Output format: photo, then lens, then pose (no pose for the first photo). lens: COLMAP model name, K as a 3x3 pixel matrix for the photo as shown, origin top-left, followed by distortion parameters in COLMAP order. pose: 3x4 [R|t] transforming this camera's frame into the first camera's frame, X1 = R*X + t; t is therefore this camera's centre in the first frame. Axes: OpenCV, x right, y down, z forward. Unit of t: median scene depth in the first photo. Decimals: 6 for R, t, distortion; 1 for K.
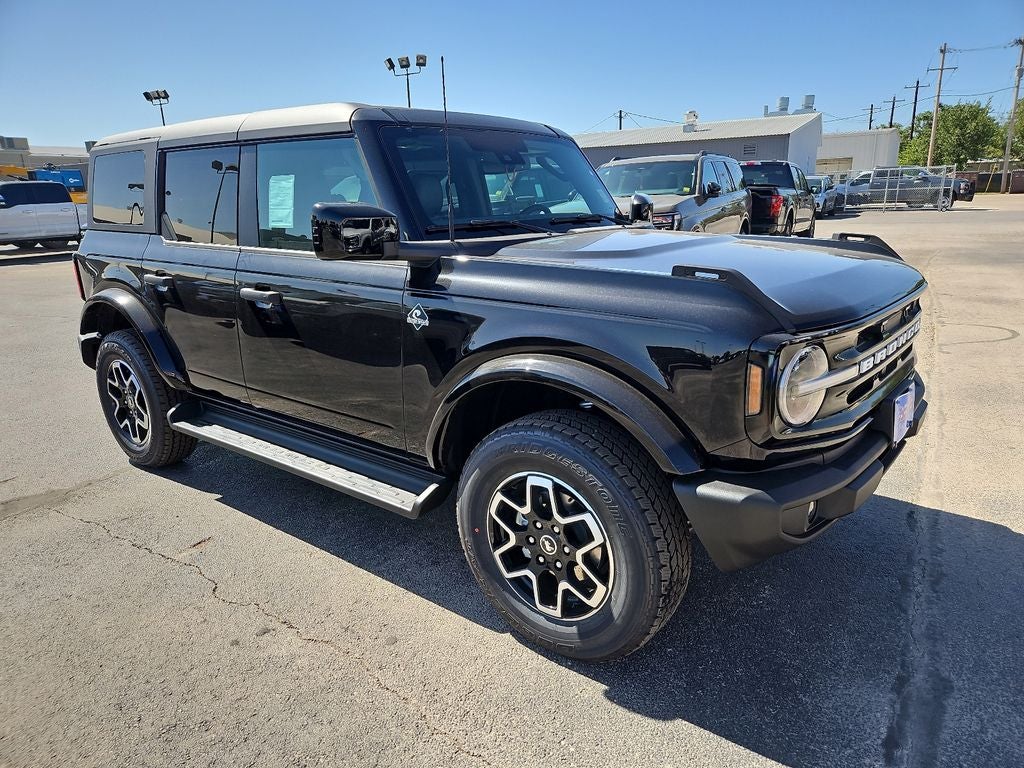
lens RADIAL K [[690.8, 0, 520.3], [0, 690.8, 385.9], [0, 0, 1]] dist [0.060331, -0.044668]
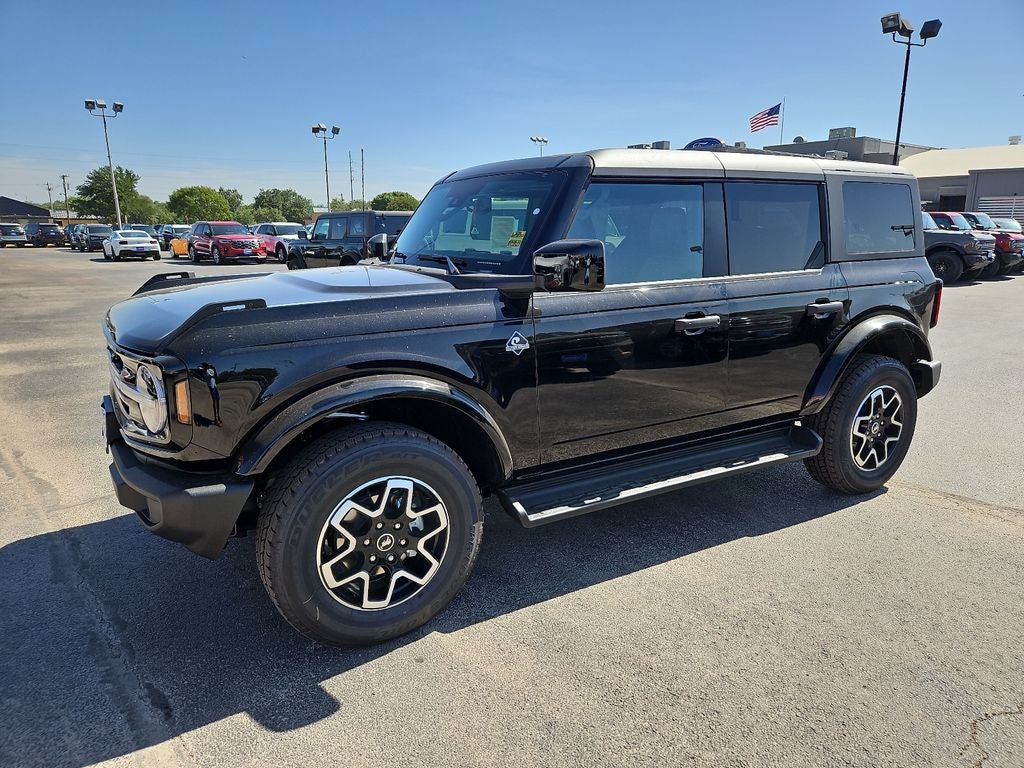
lens RADIAL K [[695.6, 0, 503.3], [0, 695.6, 380.3], [0, 0, 1]] dist [0.063459, -0.054809]
pose [[-0.346177, 0.229065, -0.909775, 1.099341], [-0.237965, 0.916581, 0.321327, -0.456422], [0.907488, 0.327731, -0.262790, 1.512009]]
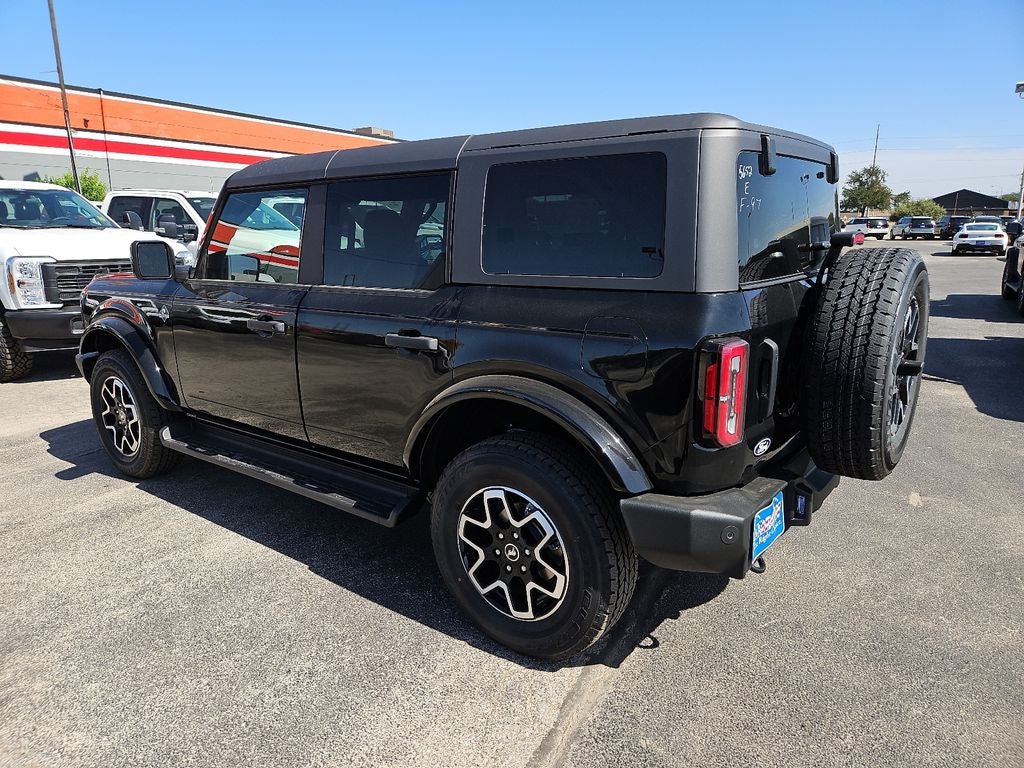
lens RADIAL K [[690.8, 0, 510.5], [0, 690.8, 384.3], [0, 0, 1]] dist [0.060331, -0.044668]
pose [[-0.999120, 0.039683, -0.013570, -0.357047], [0.028424, 0.878635, 0.476647, -0.689659], [0.030838, 0.475842, -0.878990, 2.481075]]
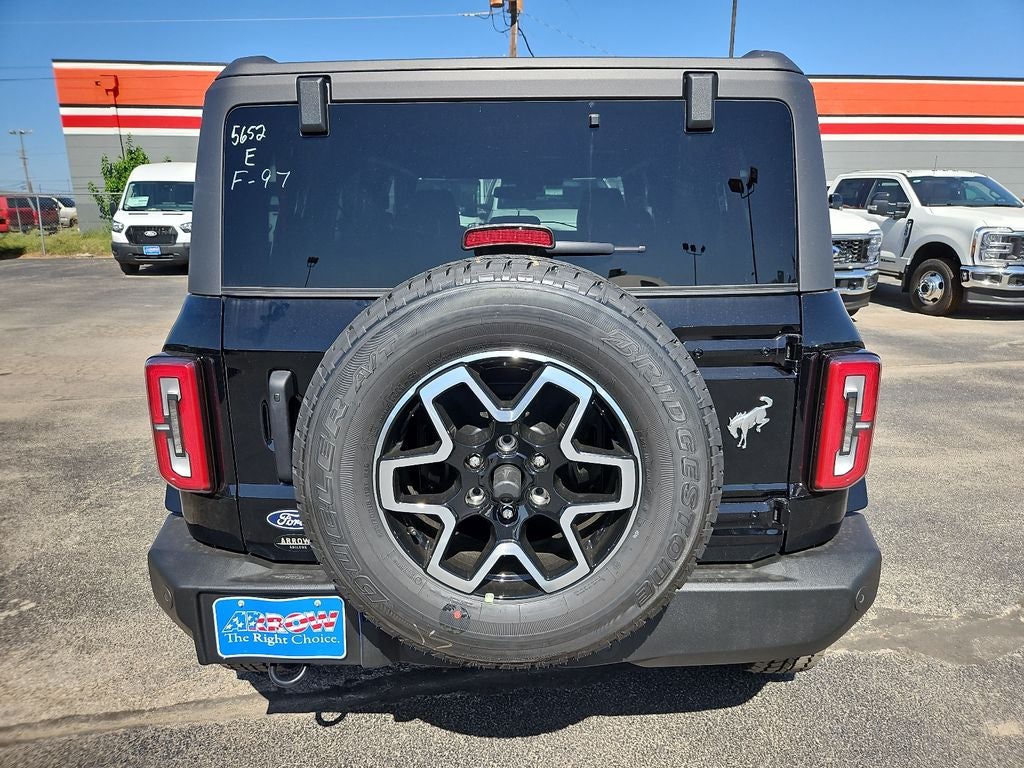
lens RADIAL K [[690.8, 0, 510.9], [0, 690.8, 381.3], [0, 0, 1]] dist [0.060331, -0.044668]
pose [[-0.618404, -0.159573, 0.769489, -1.159746], [0.228672, 0.900258, 0.370465, -0.516774], [-0.751855, 0.405057, -0.520233, 1.956375]]
